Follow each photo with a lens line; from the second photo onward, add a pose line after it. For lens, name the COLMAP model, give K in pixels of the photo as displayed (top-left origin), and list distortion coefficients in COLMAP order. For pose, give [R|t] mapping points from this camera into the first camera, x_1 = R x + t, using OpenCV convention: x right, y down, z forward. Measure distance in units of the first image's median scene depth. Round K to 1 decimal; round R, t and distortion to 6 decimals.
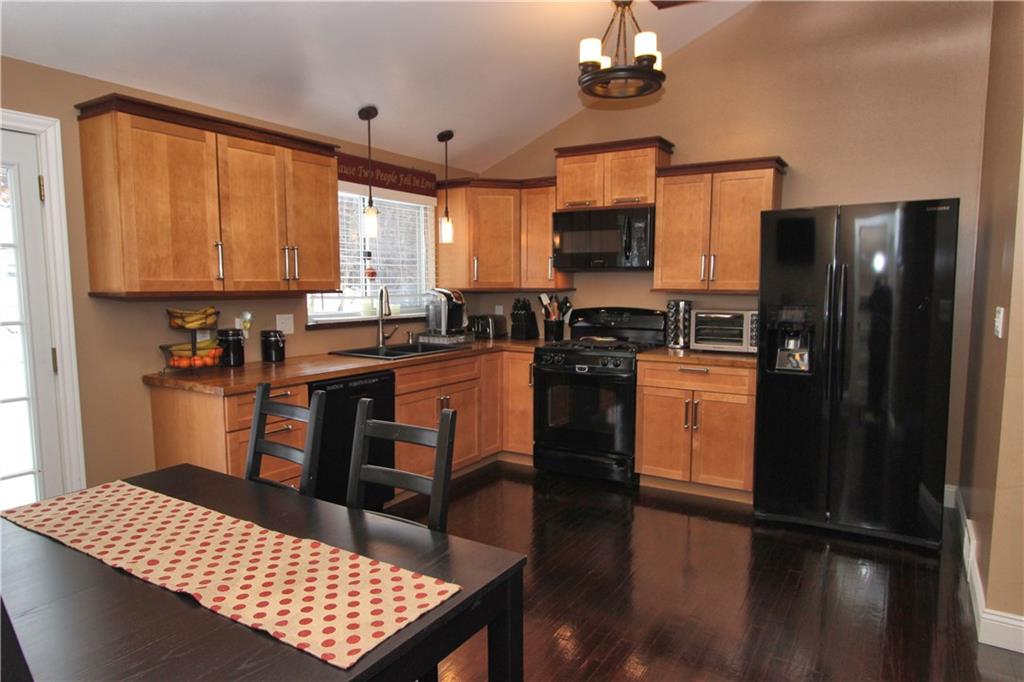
lens RADIAL K [[639.2, 0, 511.5], [0, 639.2, 346.5], [0, 0, 1]] dist [-0.004433, -0.000144]
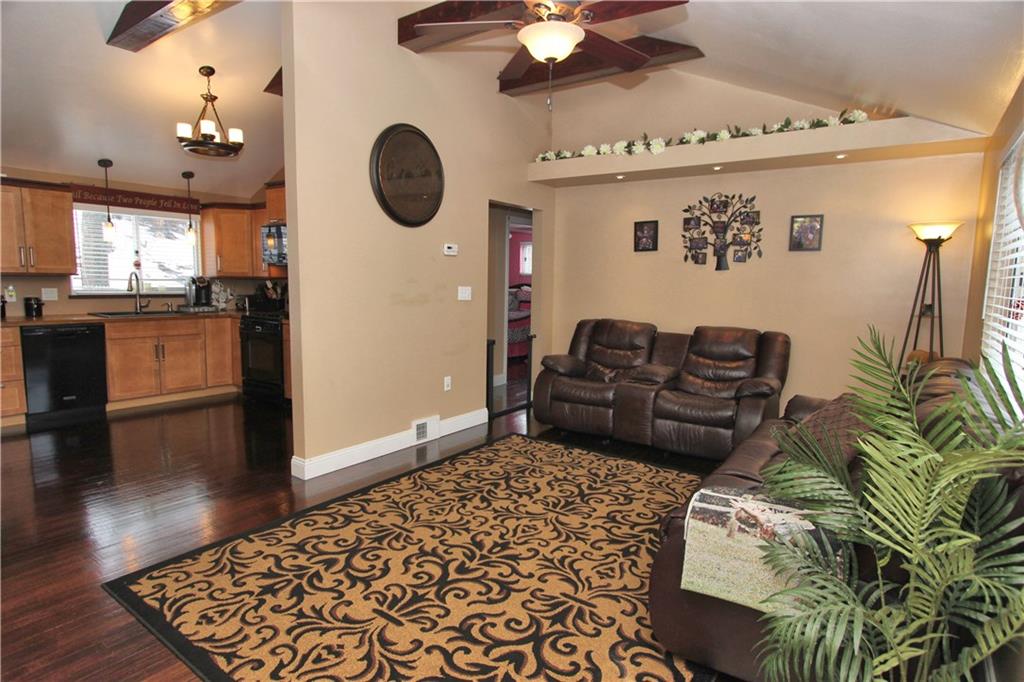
lens RADIAL K [[554.2, 0, 510.0], [0, 554.2, 345.7], [0, 0, 1]] dist [-0.005537, 0.000913]
pose [[0.996498, 0.027949, -0.078802, 0.807690], [-0.026511, 0.999463, 0.019246, 0.032619], [0.079297, -0.017089, 0.996705, -0.269404]]
